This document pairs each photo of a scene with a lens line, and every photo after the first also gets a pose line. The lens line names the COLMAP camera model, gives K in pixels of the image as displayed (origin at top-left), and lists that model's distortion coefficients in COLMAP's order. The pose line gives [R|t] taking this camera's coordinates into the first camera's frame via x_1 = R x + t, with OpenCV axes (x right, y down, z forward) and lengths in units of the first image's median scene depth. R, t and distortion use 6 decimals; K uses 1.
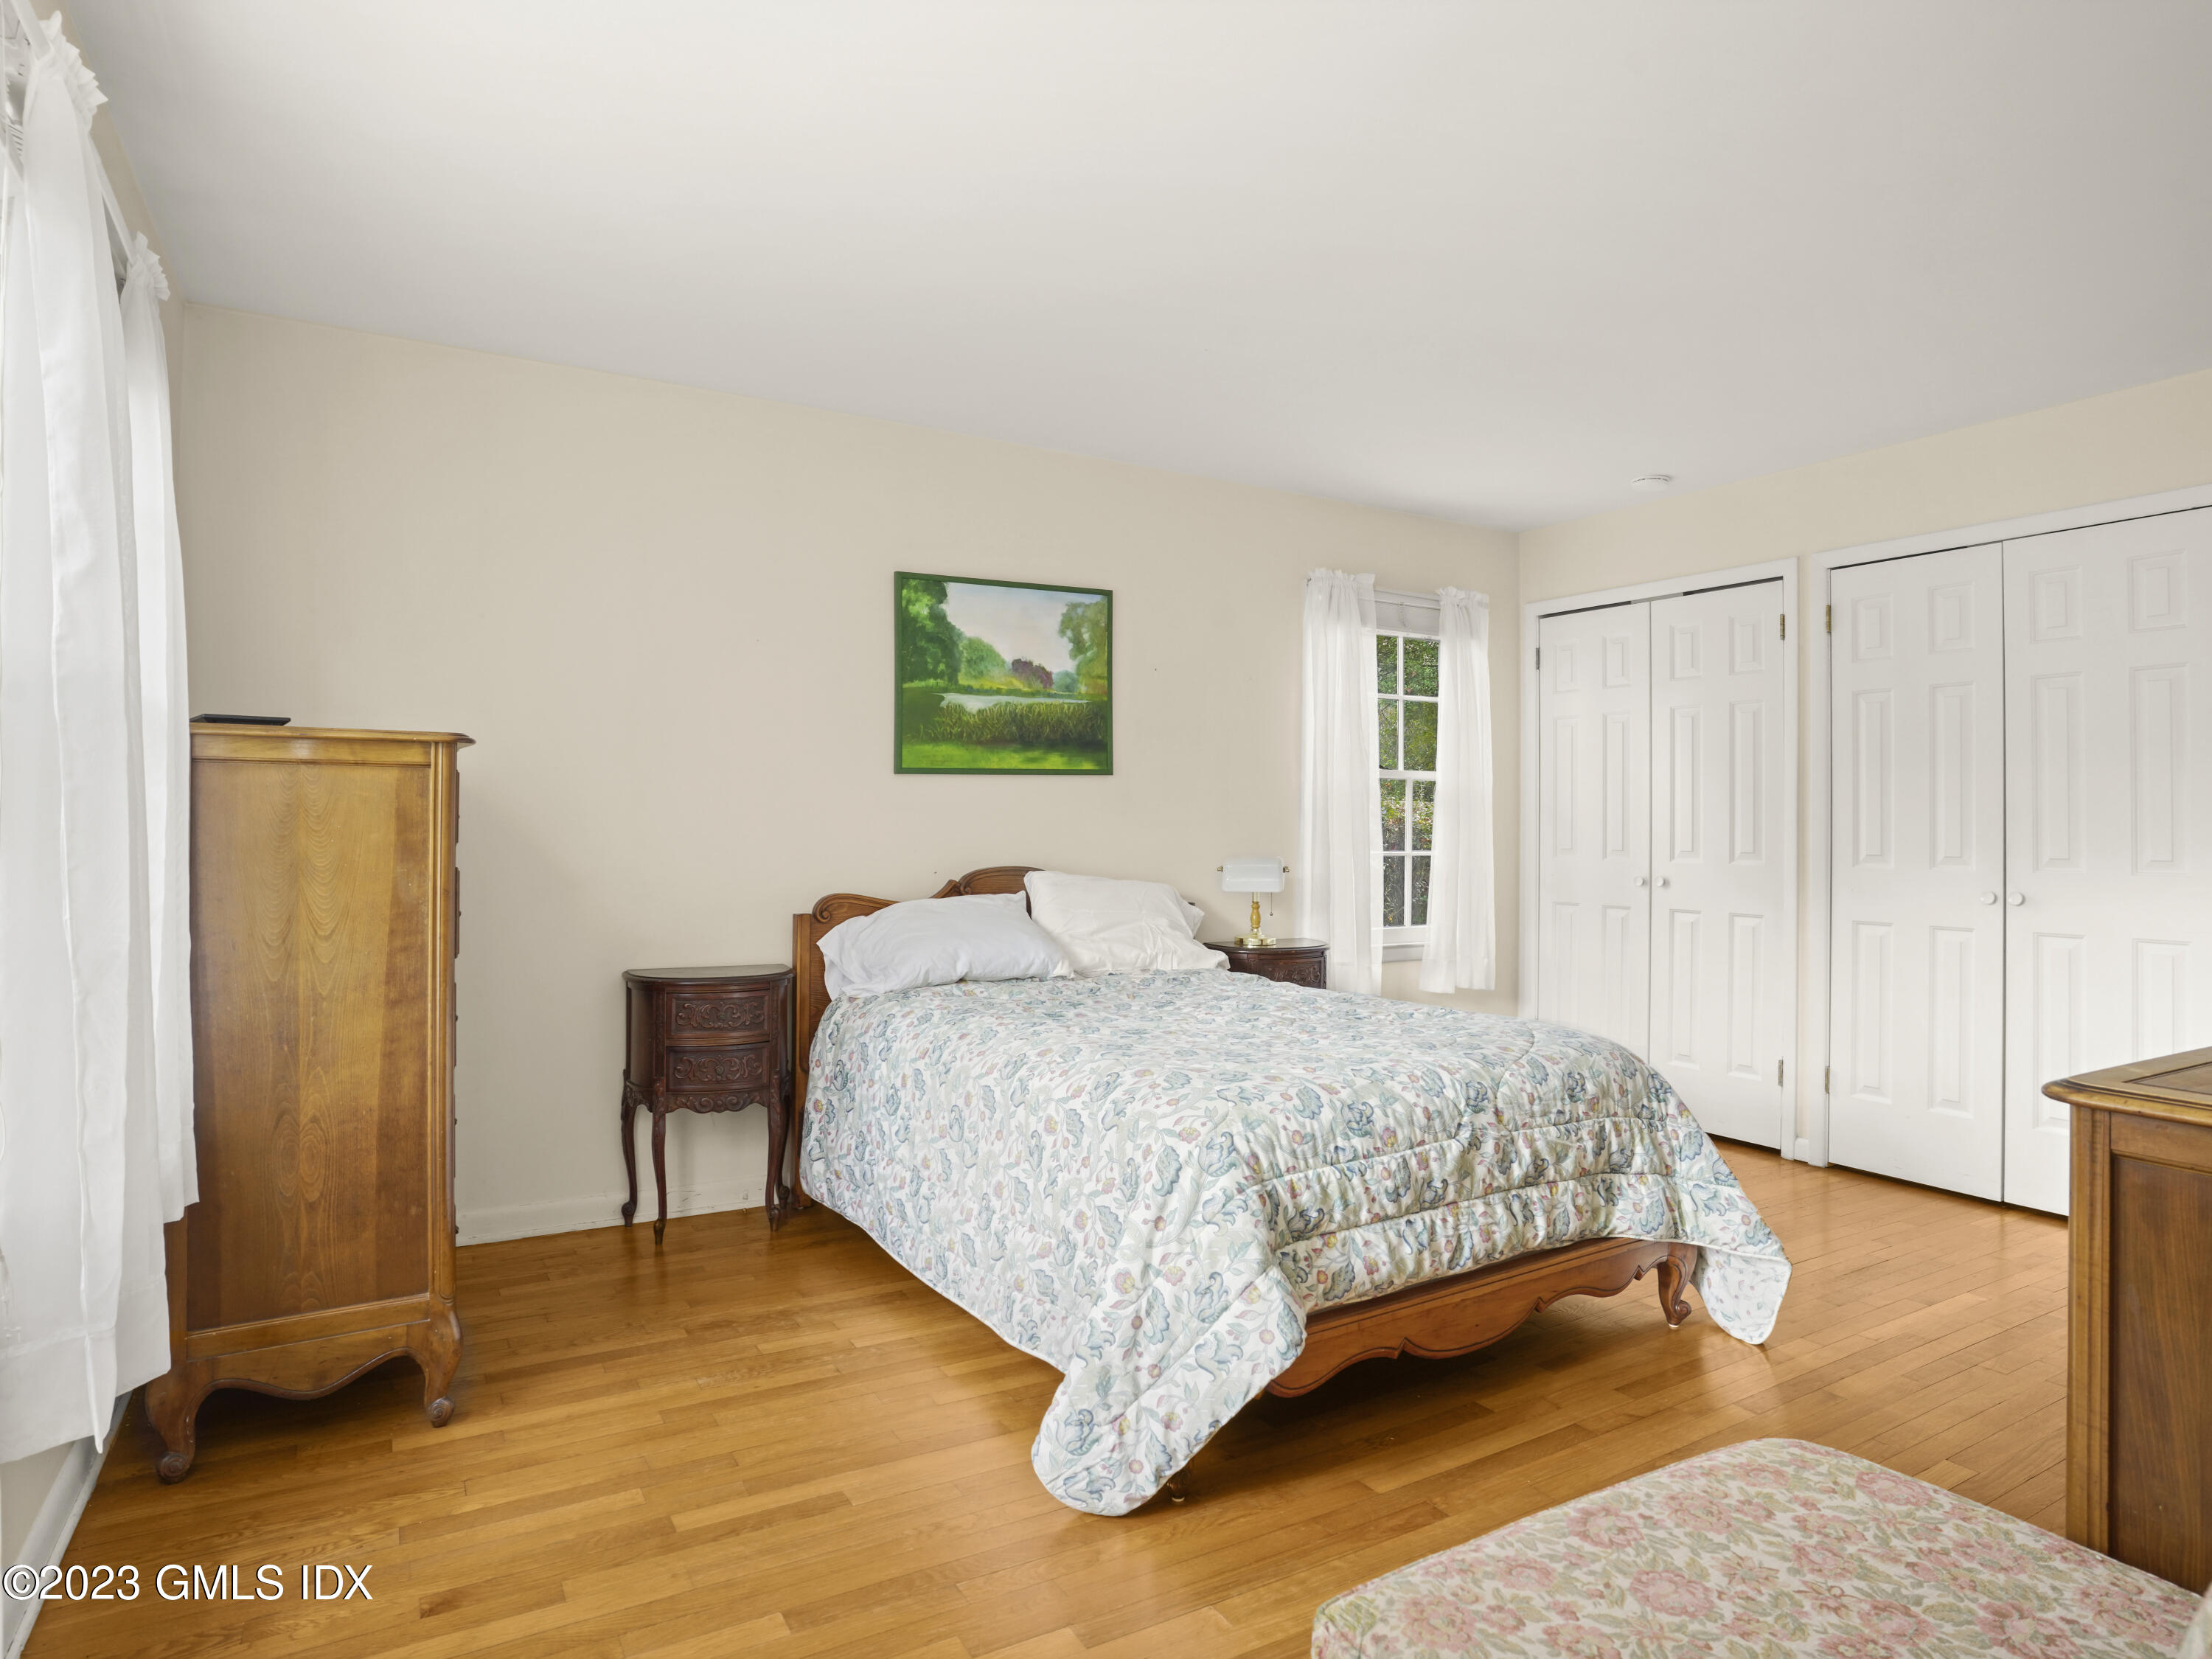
lens RADIAL K [[1267.5, 0, 1106.0], [0, 1267.5, 829.5], [0, 0, 1]] dist [-0.043409, 0.001234]
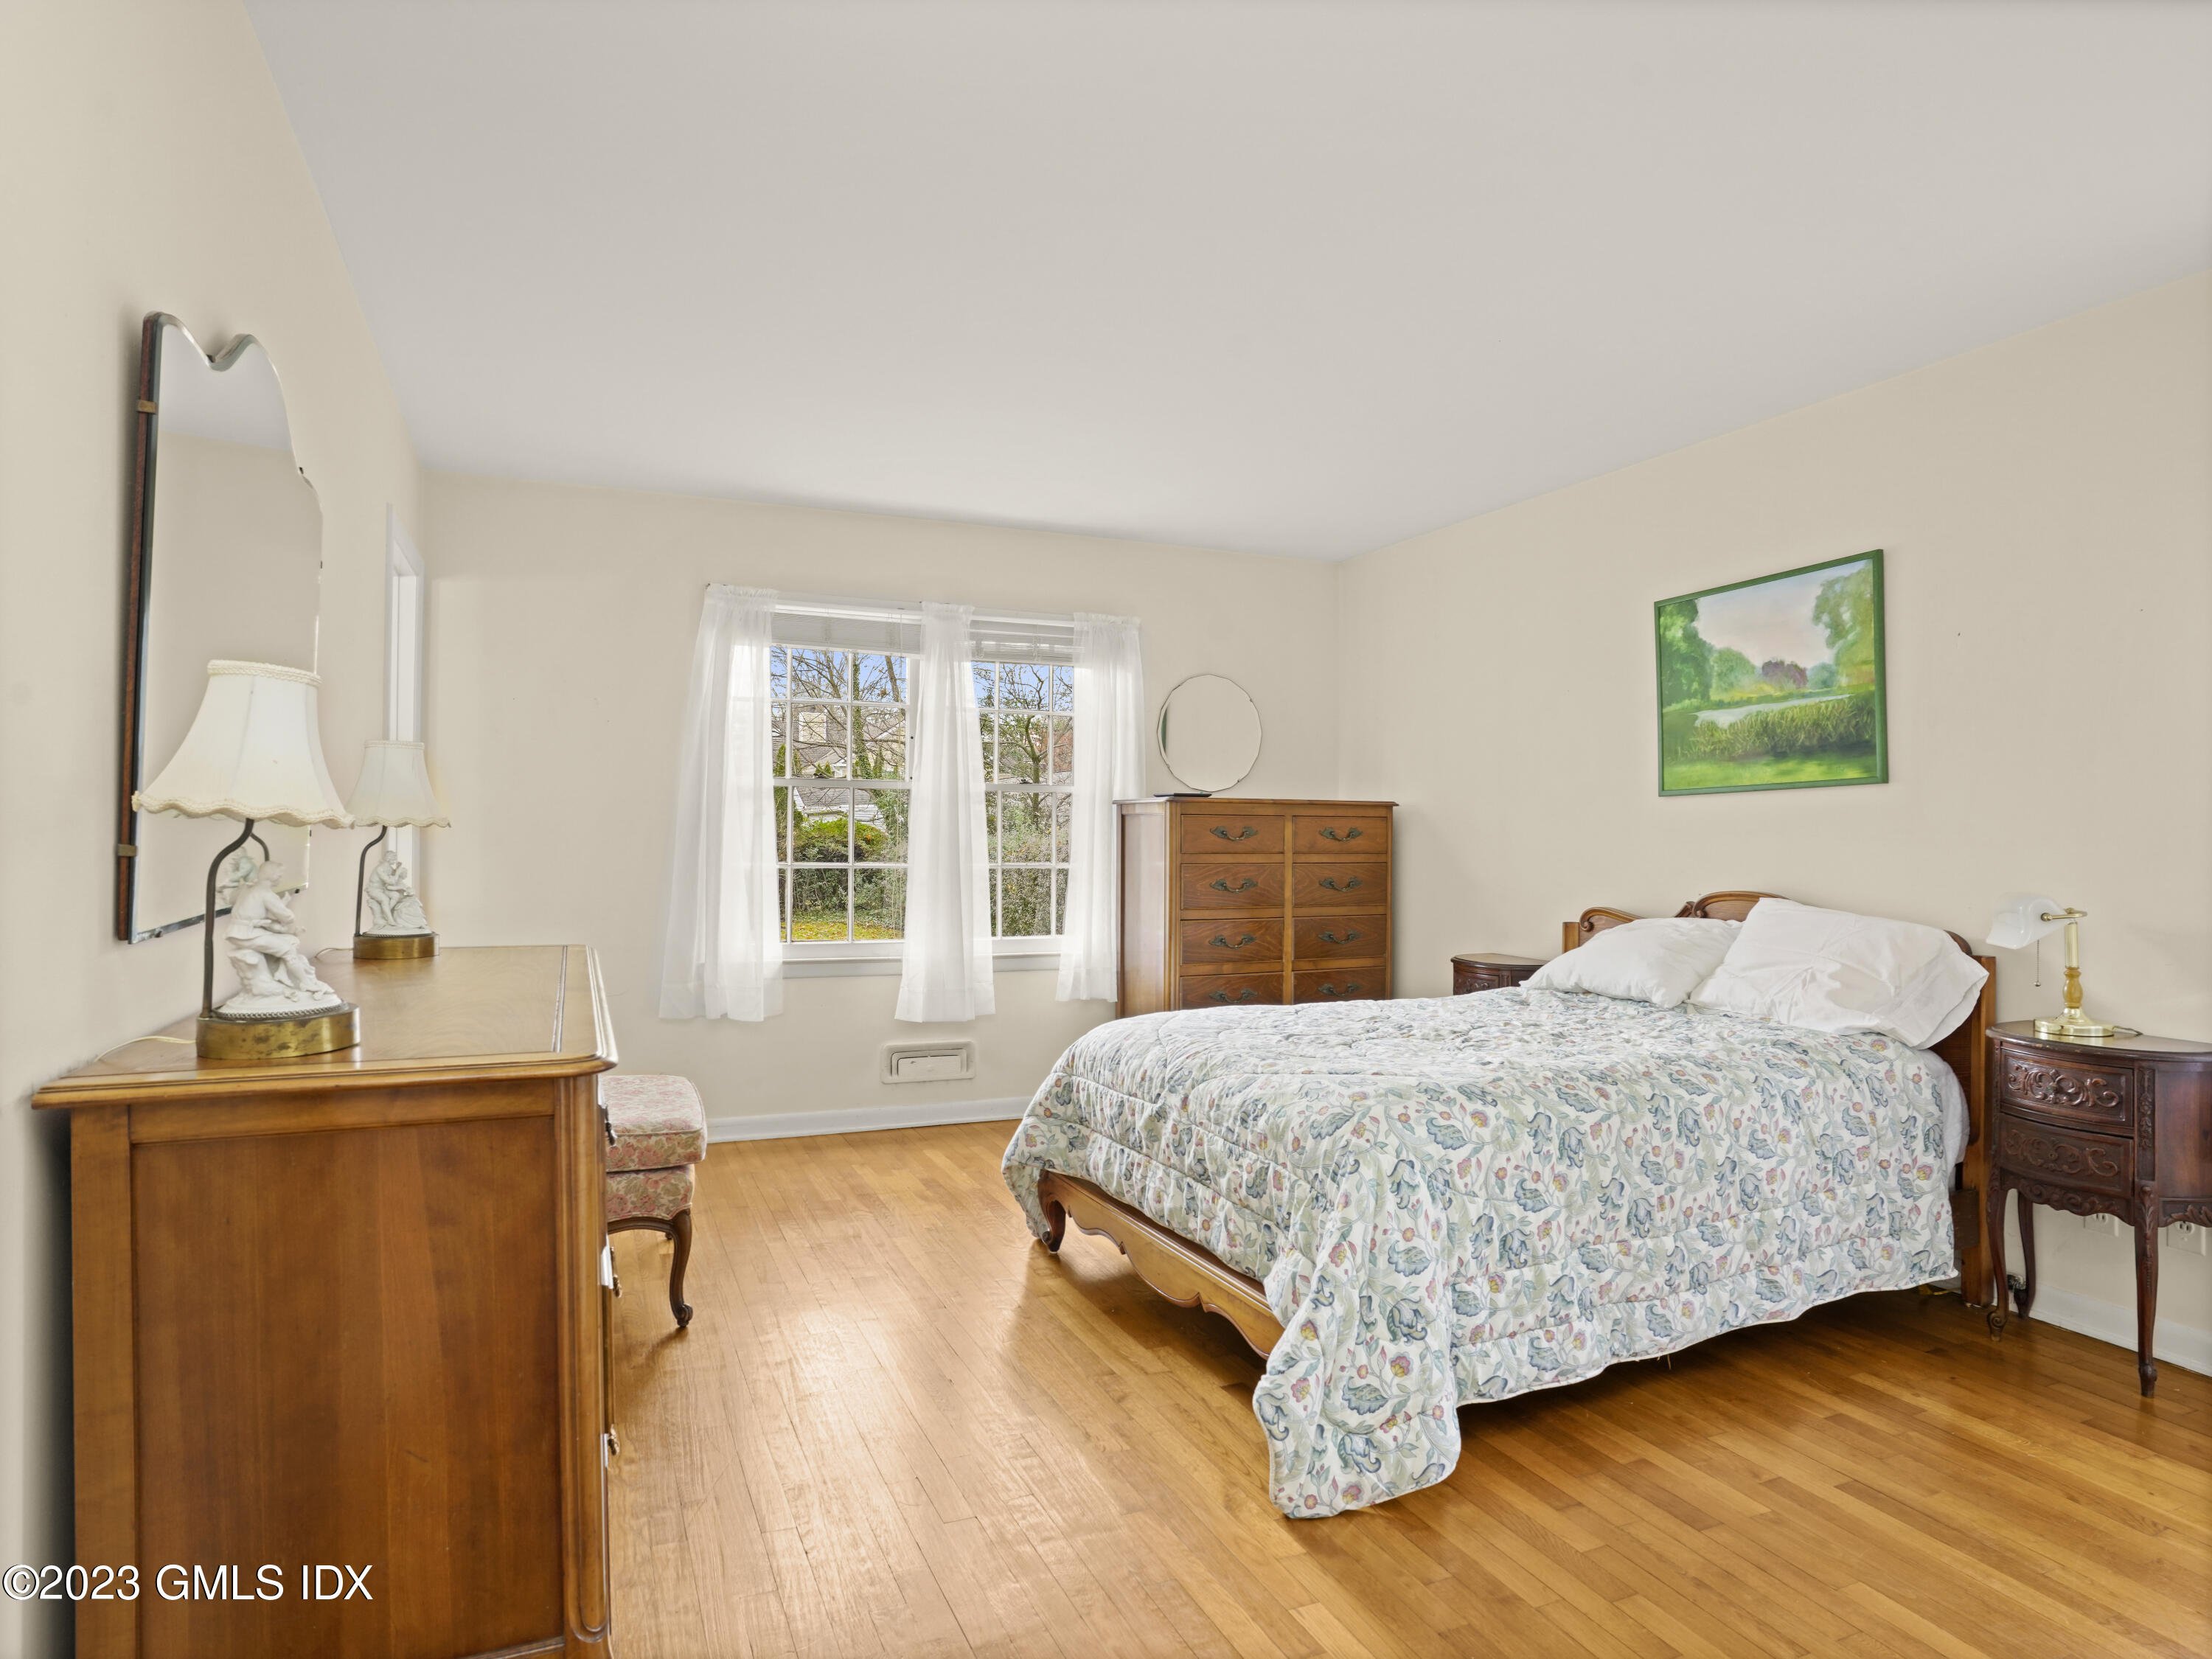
lens RADIAL K [[1267.5, 0, 1106.0], [0, 1267.5, 829.5], [0, 0, 1]] dist [-0.043409, 0.001234]
pose [[-0.121134, -0.011449, -0.992570, 0.881539], [-0.009943, 0.999897, -0.010320, -0.001841], [0.992586, 0.008619, -0.121235, 0.654924]]
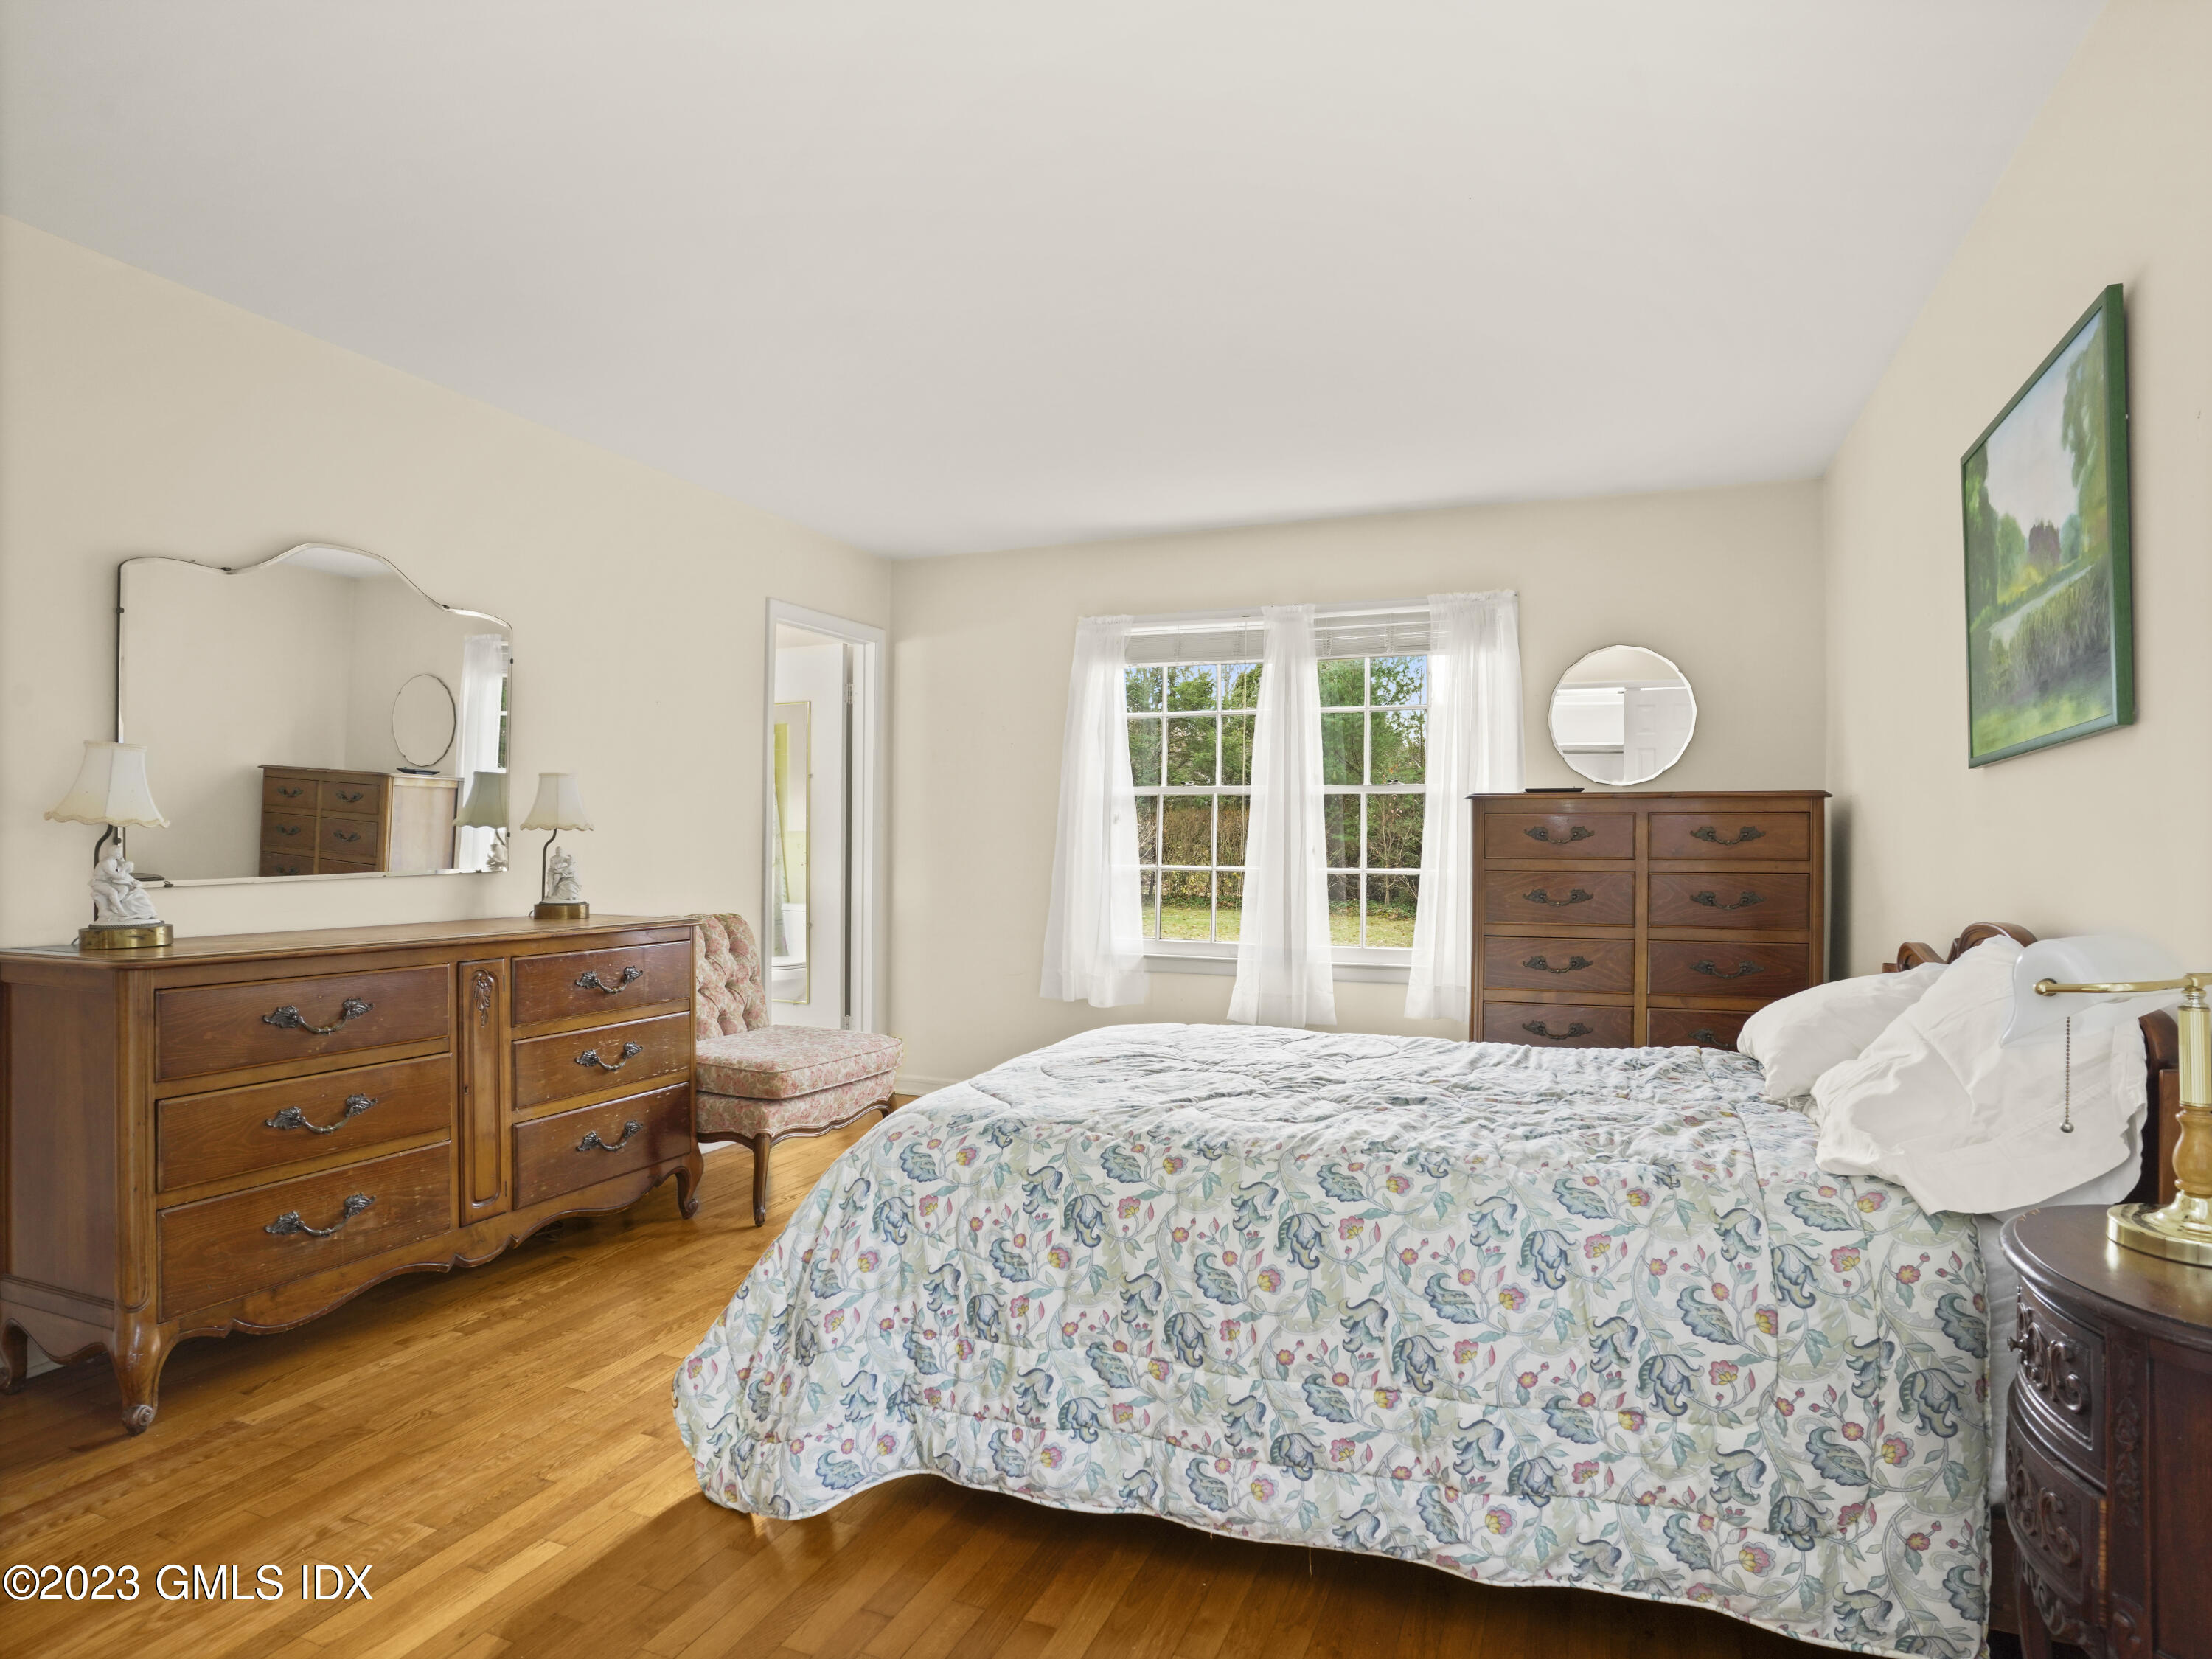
lens RADIAL K [[1215.4, 0, 1106.0], [0, 1215.4, 829.5], [0, 0, 1]] dist [-0.088816, 0.042020]
pose [[-0.794143, -0.017209, -0.607487, 0.530014], [-0.012705, 0.999851, -0.011714, -0.000109], [0.607598, -0.001584, -0.794243, 1.170187]]
